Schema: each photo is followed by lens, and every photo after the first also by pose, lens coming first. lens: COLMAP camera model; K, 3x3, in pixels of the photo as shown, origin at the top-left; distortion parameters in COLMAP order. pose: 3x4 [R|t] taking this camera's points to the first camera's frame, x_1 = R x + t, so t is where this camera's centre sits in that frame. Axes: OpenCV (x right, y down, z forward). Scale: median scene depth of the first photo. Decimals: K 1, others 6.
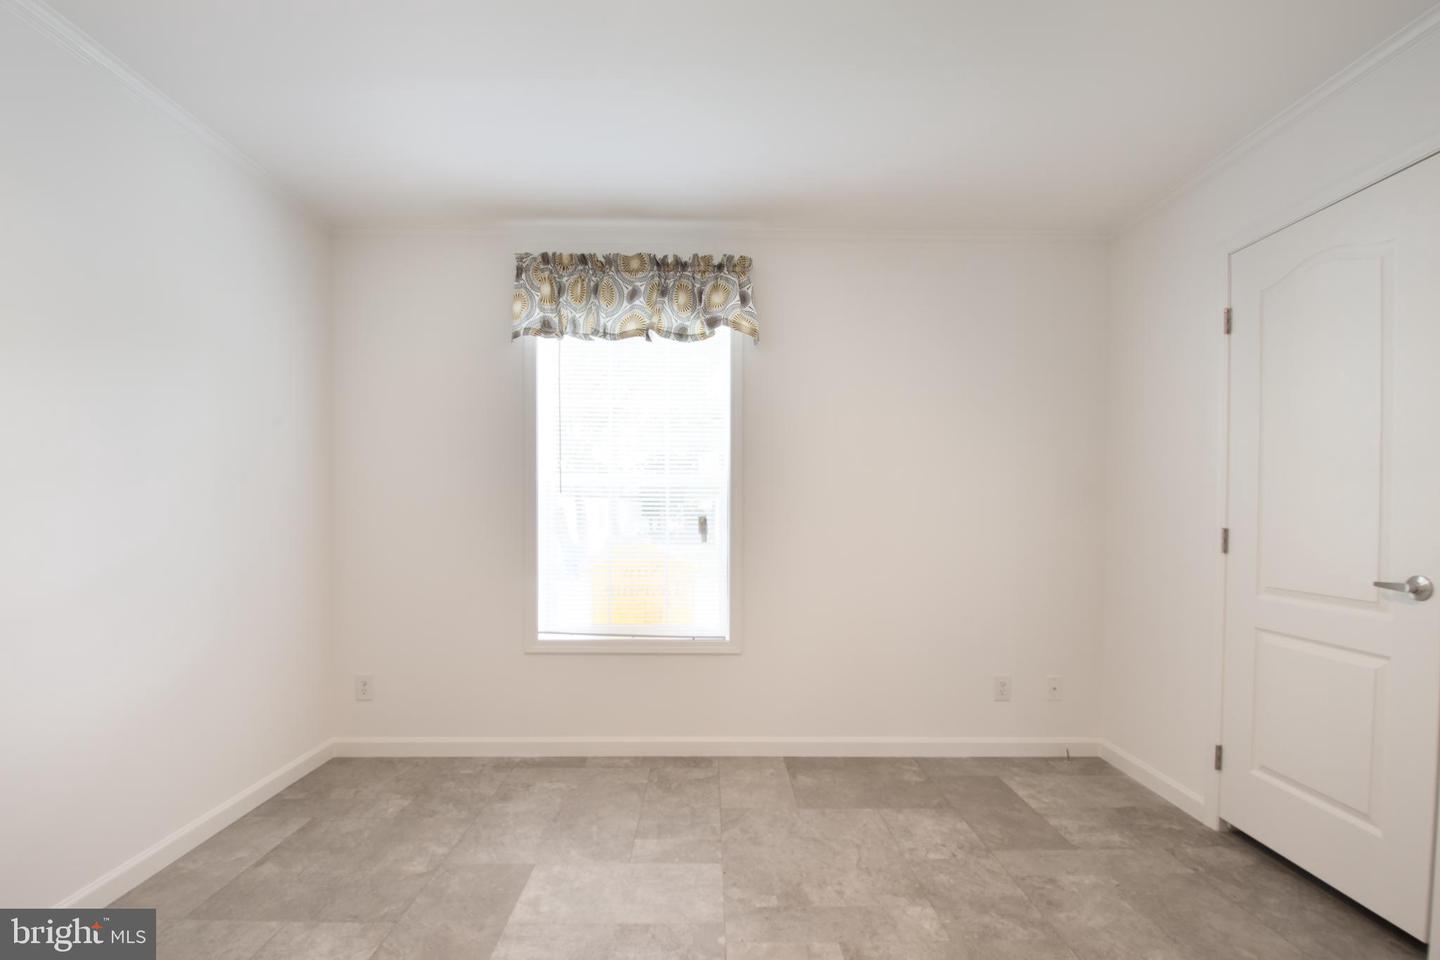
lens RADIAL K [[636.8, 0, 718.8], [0, 636.8, 488.7], [0, 0, 1]] dist [-0.002567, -0.004328]
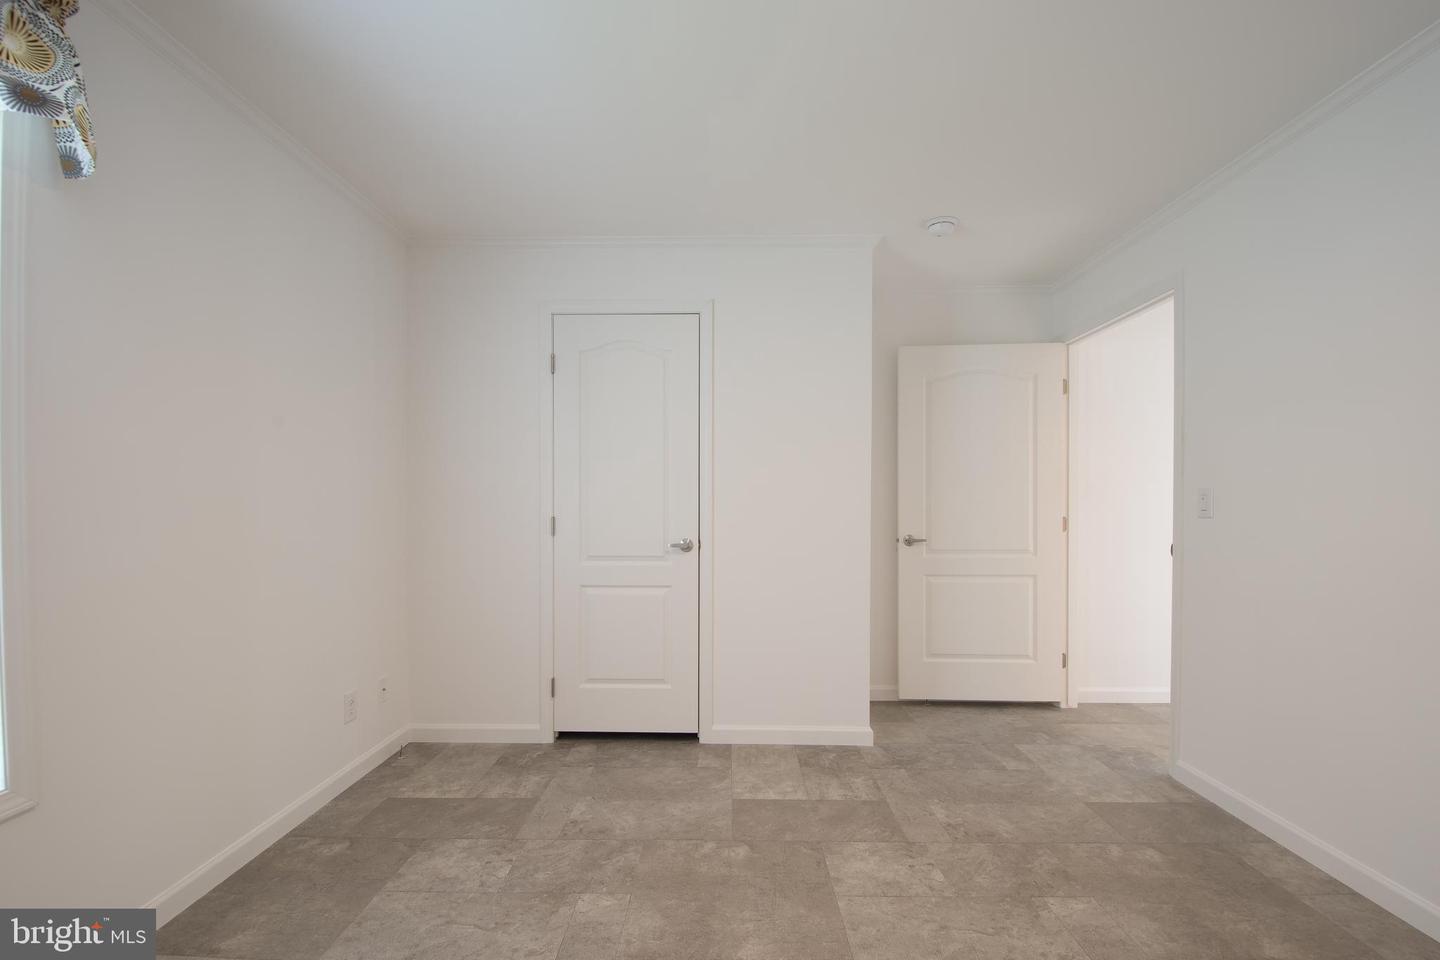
lens RADIAL K [[636.8, 0, 725.8], [0, 636.8, 483.3], [0, 0, 1]] dist [-0.002567, -0.004328]
pose [[0.022212, 0.027017, 0.999388, -0.592254], [-0.032544, 0.999125, -0.026287, 0.015907], [-0.999223, -0.031940, 0.023072, 0.649136]]
